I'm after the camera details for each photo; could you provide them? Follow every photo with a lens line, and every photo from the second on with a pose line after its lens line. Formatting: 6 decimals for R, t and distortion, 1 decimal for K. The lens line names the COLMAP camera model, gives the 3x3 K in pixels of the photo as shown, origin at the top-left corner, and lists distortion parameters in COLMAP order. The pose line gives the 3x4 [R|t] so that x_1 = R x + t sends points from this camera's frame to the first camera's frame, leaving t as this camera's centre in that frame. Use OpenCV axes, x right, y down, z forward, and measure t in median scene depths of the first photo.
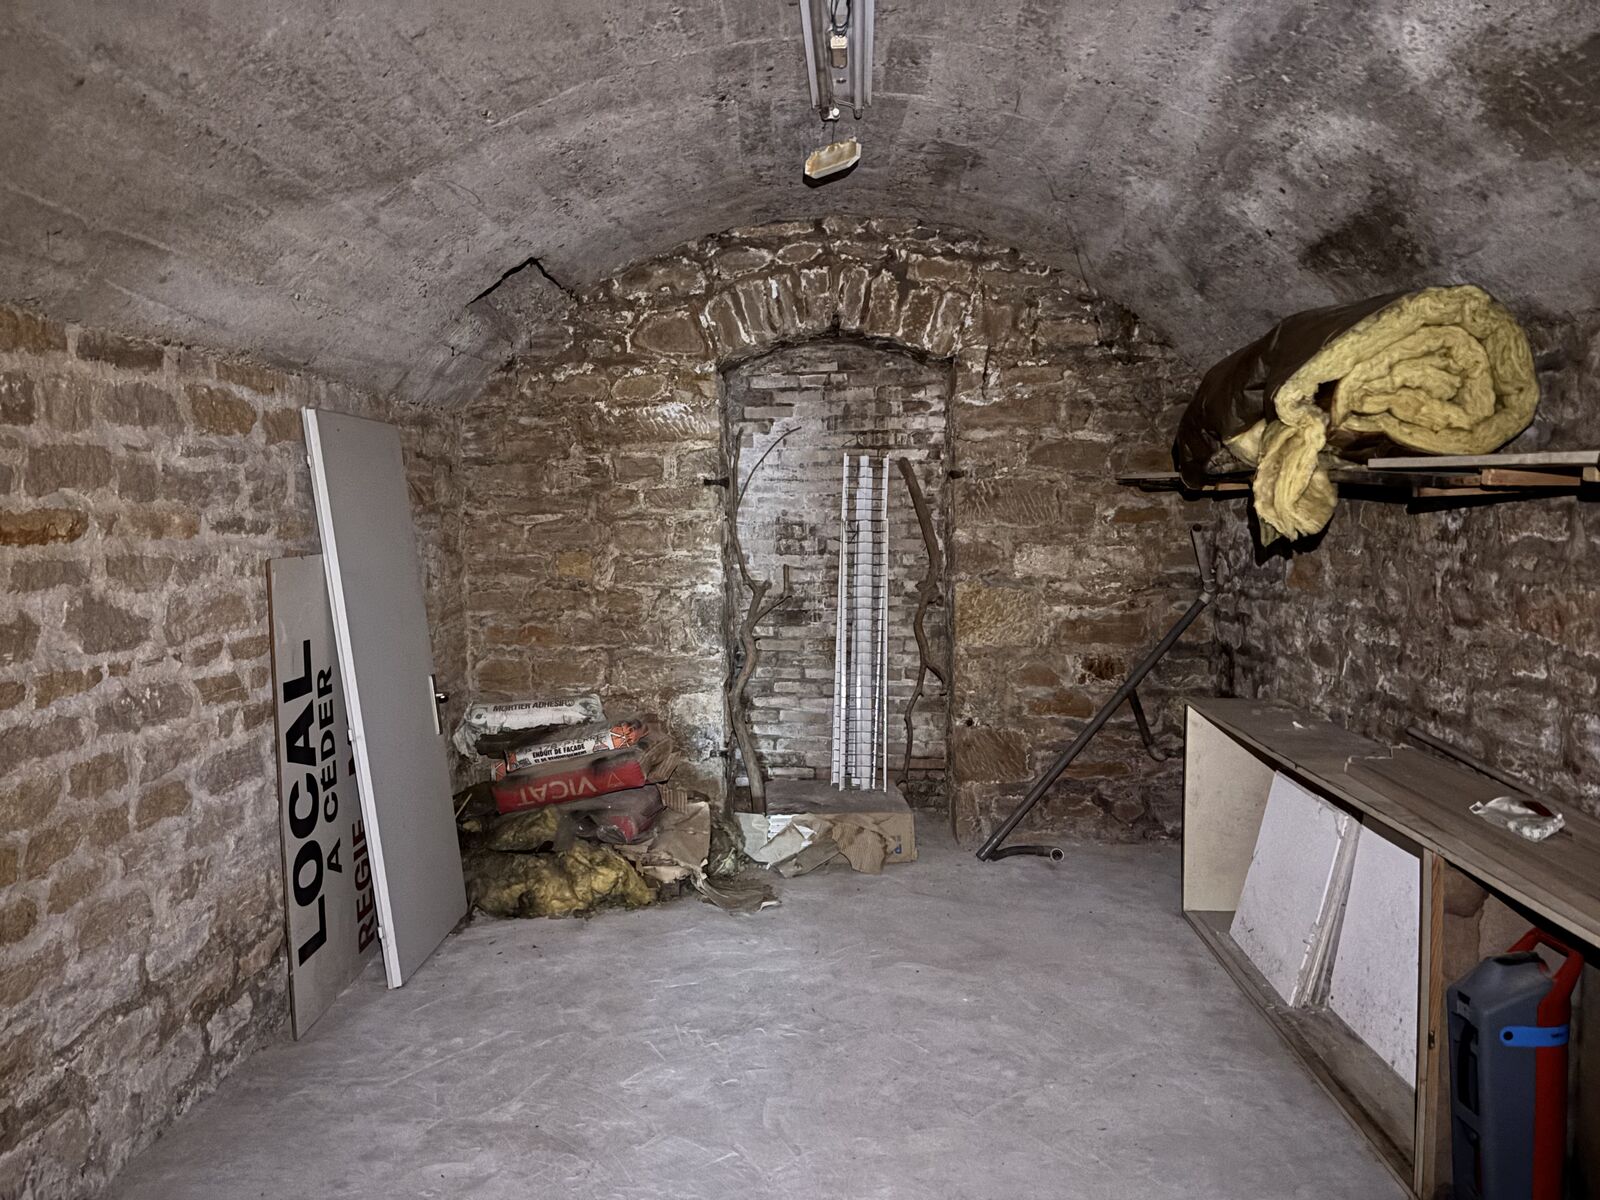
lens RADIAL K [[1209.6, 0, 797.3], [0, 1209.6, 603.3], [0, 0, 1]] dist [0.021947, -0.012908]
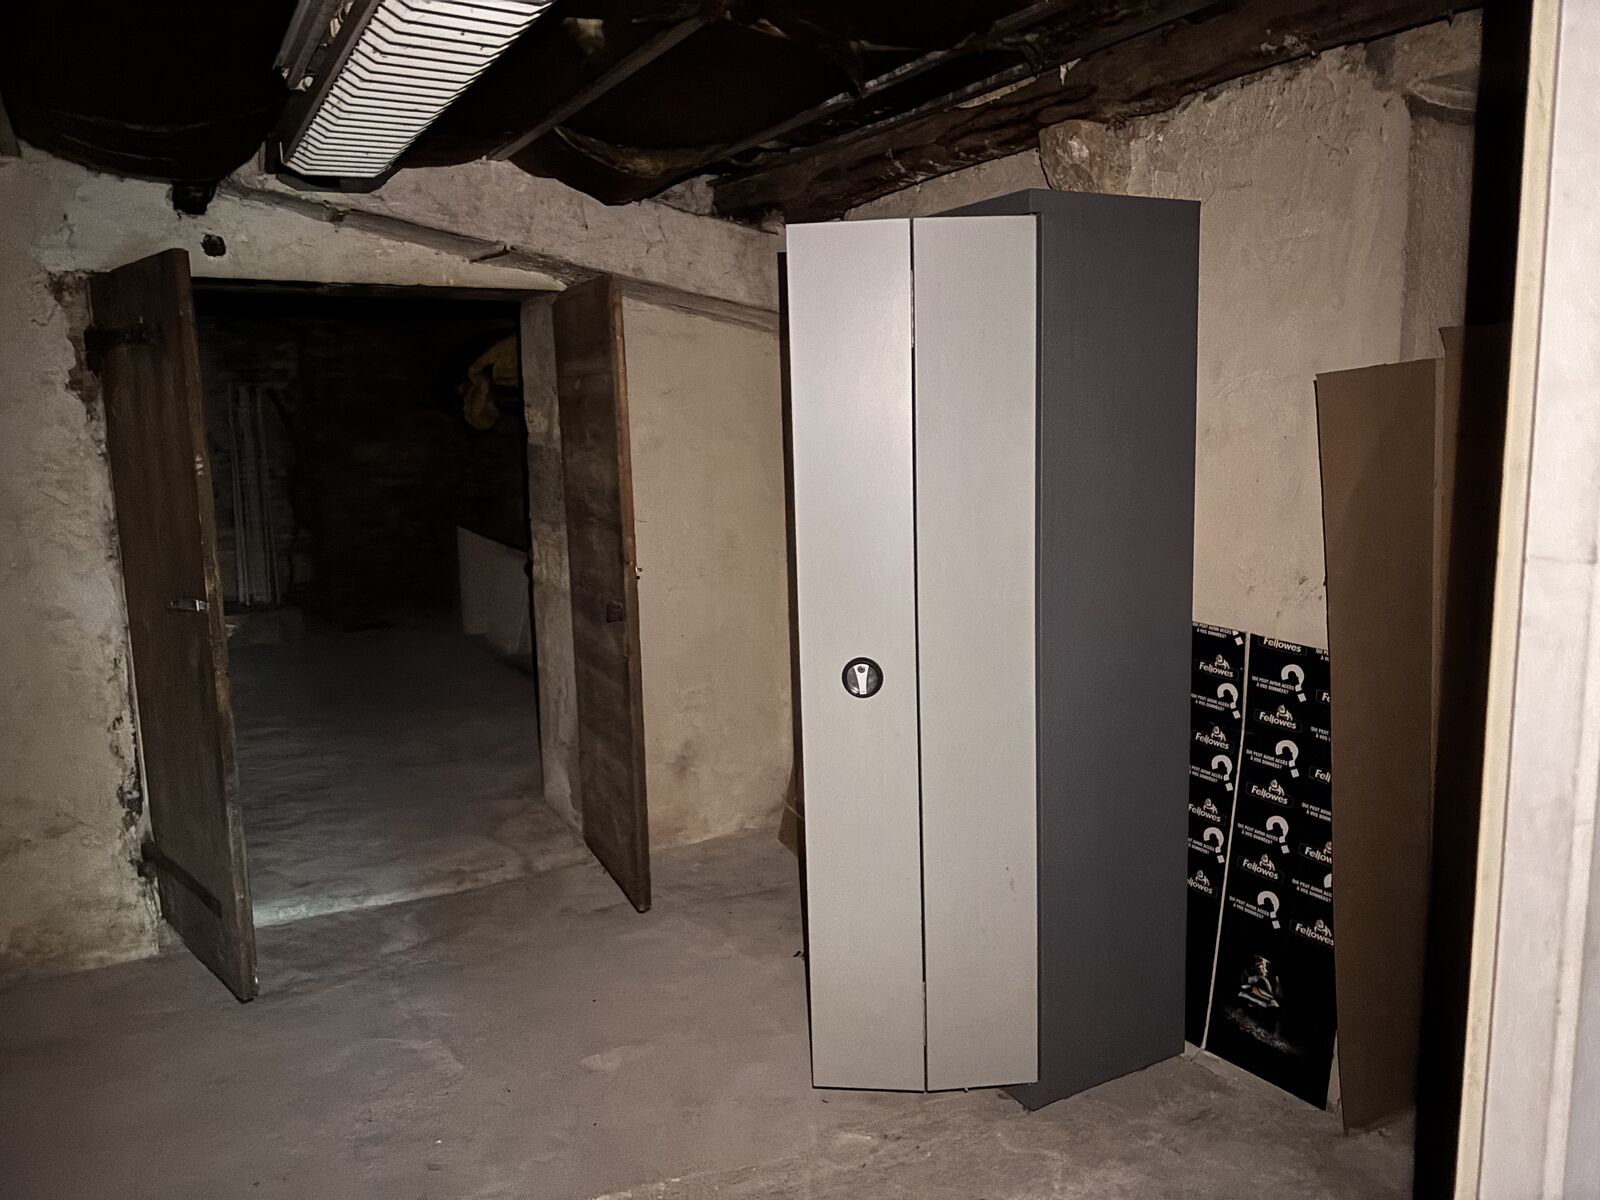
lens RADIAL K [[1209.6, 0, 803.2], [0, 1209.6, 604.0], [0, 0, 1]] dist [0.021947, -0.012908]
pose [[0.856240, -0.087193, 0.509166, -0.141765], [0.051037, 0.995109, 0.084583, 0.056508], [-0.514050, -0.046437, 0.856502, -0.672219]]
